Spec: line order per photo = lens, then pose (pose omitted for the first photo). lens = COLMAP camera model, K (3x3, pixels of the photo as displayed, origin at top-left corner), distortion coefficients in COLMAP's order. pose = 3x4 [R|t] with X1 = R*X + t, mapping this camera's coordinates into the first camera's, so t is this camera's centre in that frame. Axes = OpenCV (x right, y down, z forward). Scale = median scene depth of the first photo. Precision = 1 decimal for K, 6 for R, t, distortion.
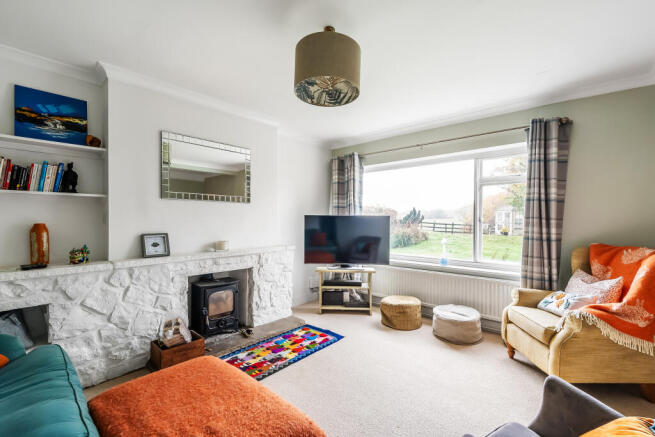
lens RADIAL K [[293.5, 0, 327.5], [0, 293.5, 218.5], [0, 0, 1]] dist [-0.000318, -0.000126]
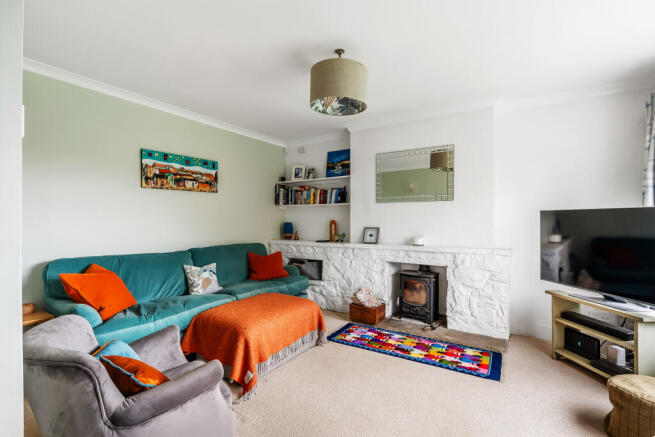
lens RADIAL K [[317.8, 0, 327.5], [0, 317.8, 218.5], [0, 0, 1]] dist [0.000308, 0.000074]
pose [[0.125454, -0.010779, -0.992041, 0.899343], [0.000034, 0.999941, -0.010861, 0.023403], [0.992099, 0.001329, 0.125447, 0.575429]]
